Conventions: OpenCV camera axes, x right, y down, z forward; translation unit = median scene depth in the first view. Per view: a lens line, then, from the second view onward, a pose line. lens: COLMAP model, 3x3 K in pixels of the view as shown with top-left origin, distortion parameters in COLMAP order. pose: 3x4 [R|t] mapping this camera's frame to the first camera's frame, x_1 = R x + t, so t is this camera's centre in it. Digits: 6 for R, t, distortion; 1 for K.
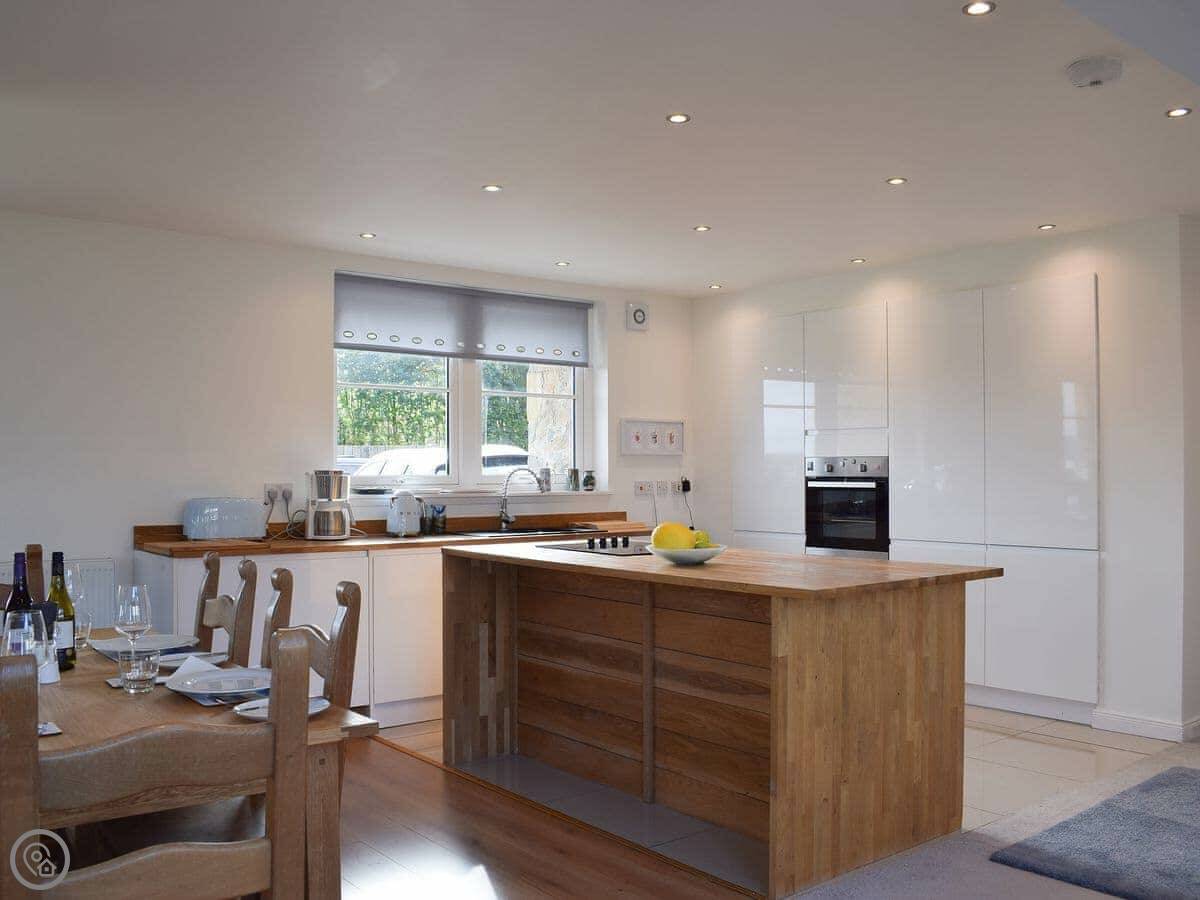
lens RADIAL K [[1087.3, 0, 596.6], [0, 1087.3, 456.6], [0, 0, 1]] dist [-0.042845, 0.044269]
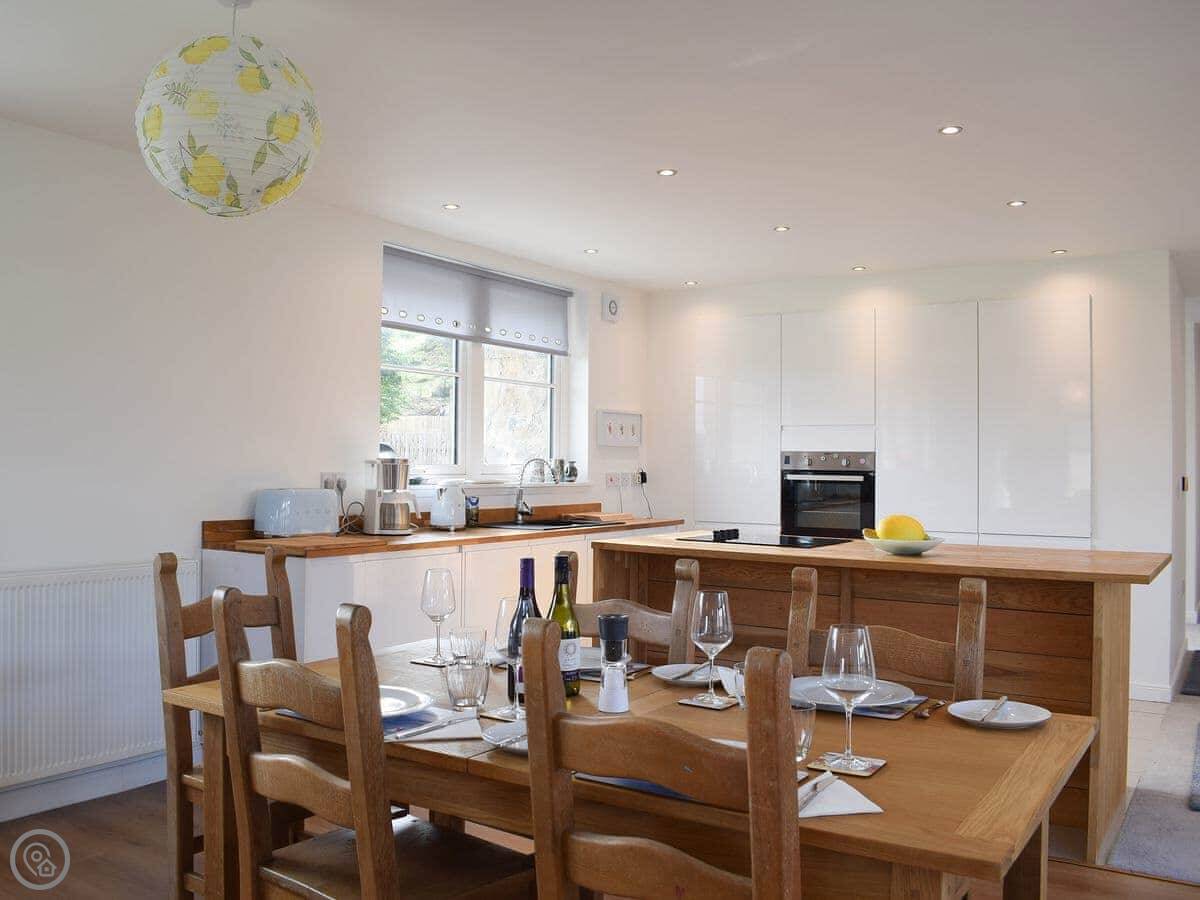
lens RADIAL K [[1087.3, 0, 596.7], [0, 1087.3, 446.6], [0, 0, 1]] dist [-0.042845, 0.044269]
pose [[0.948610, 0.016596, 0.316012, -0.326238], [-0.016920, 0.999855, -0.001720, 0.000956], [-0.315995, -0.003715, 0.948754, 0.065442]]
